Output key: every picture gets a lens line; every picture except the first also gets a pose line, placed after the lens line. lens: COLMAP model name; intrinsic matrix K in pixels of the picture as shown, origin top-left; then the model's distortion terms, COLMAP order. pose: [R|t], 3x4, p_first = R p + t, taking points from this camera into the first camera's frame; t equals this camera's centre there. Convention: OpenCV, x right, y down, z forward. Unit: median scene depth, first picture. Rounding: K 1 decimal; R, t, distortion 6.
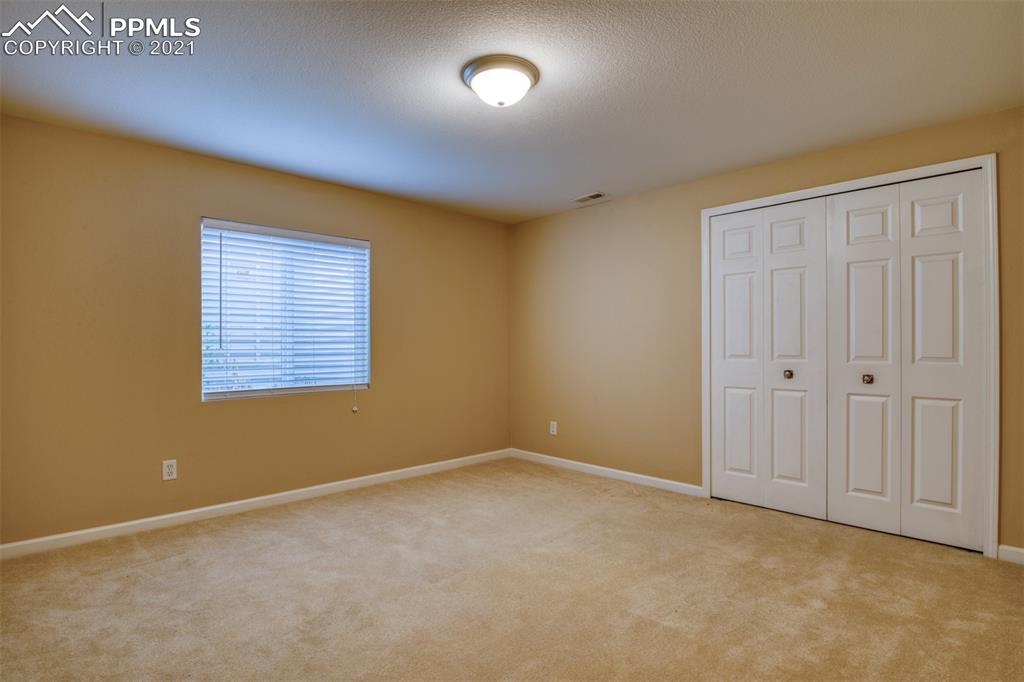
lens RADIAL K [[521.7, 0, 516.3], [0, 521.7, 348.2], [0, 0, 1]] dist [-0.015919, -0.002943]
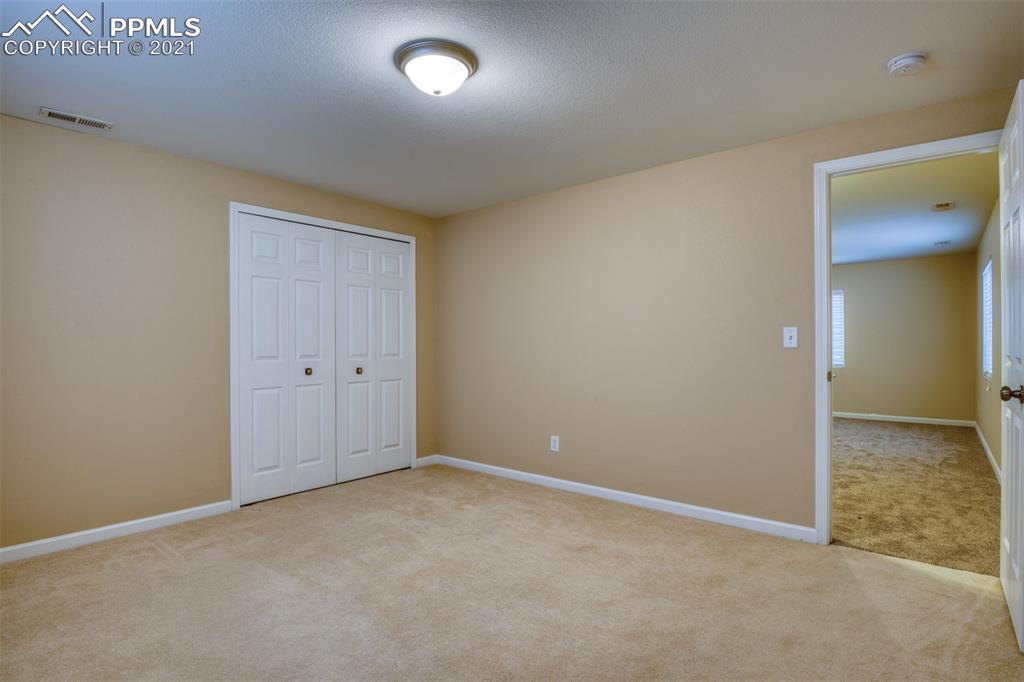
lens RADIAL K [[521.7, 0, 507.6], [0, 521.7, 344.8], [0, 0, 1]] dist [-0.015919, -0.002943]
pose [[-0.097171, 0.003219, 0.995263, -0.752708], [0.010380, 0.999944, -0.002220, -0.002808], [-0.995214, 0.010115, -0.097198, 0.735391]]
